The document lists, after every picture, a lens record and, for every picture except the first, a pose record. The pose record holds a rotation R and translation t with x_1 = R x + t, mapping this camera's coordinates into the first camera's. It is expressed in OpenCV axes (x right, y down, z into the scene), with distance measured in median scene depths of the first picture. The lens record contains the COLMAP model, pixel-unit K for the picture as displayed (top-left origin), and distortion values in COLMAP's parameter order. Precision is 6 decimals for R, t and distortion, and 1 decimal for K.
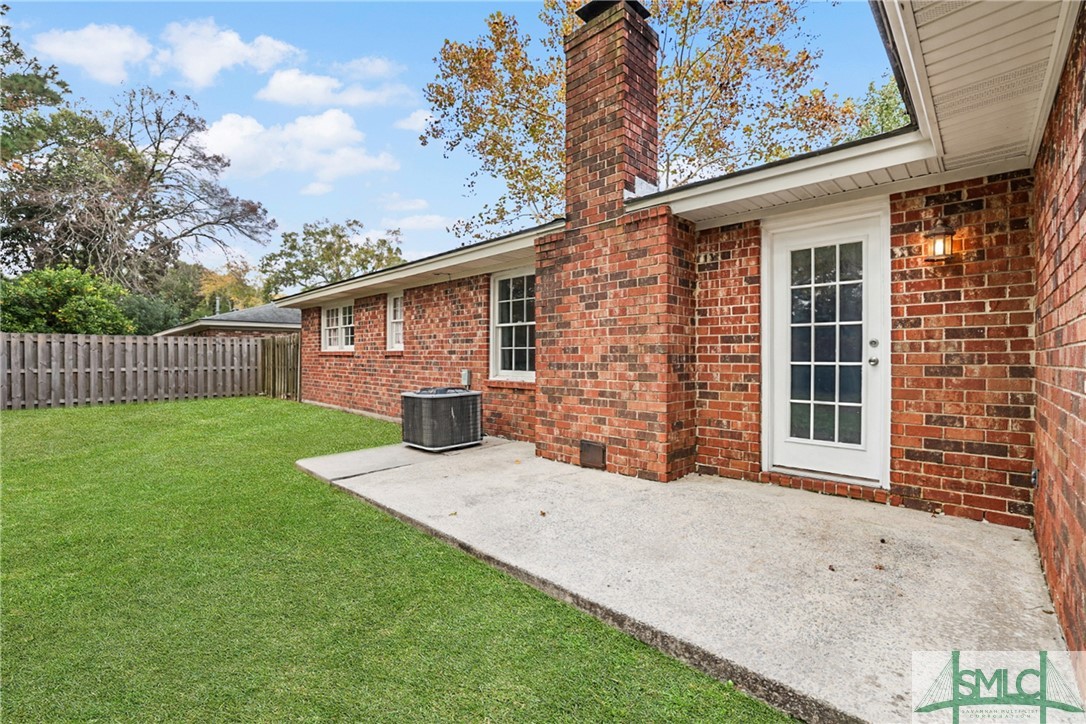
lens RADIAL K [[477.3, 0, 518.1], [0, 477.3, 348.4], [0, 0, 1]] dist [0.000315, 0.000219]
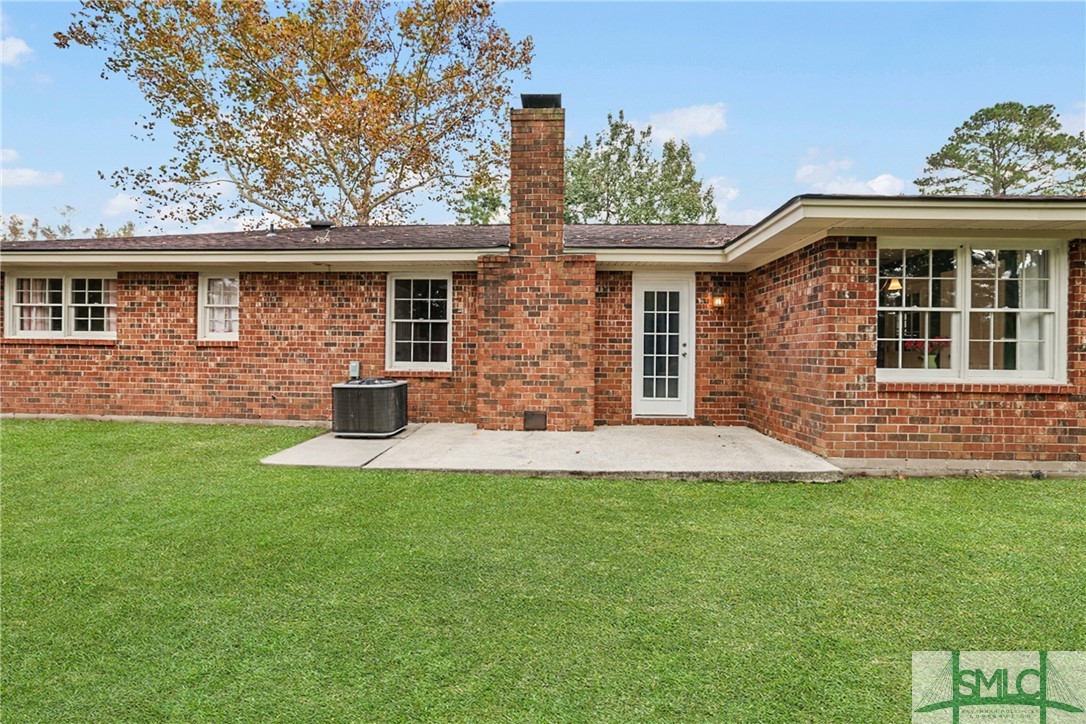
lens RADIAL K [[498.1, 0, 529.7], [0, 498.1, 329.4], [0, 0, 1]] dist [0.000953, 0.000353]
pose [[0.749158, 0.035150, 0.661458, -0.838458], [-0.020535, 0.999343, -0.029848, -0.000579], [-0.662073, 0.008778, 0.749388, -0.084074]]
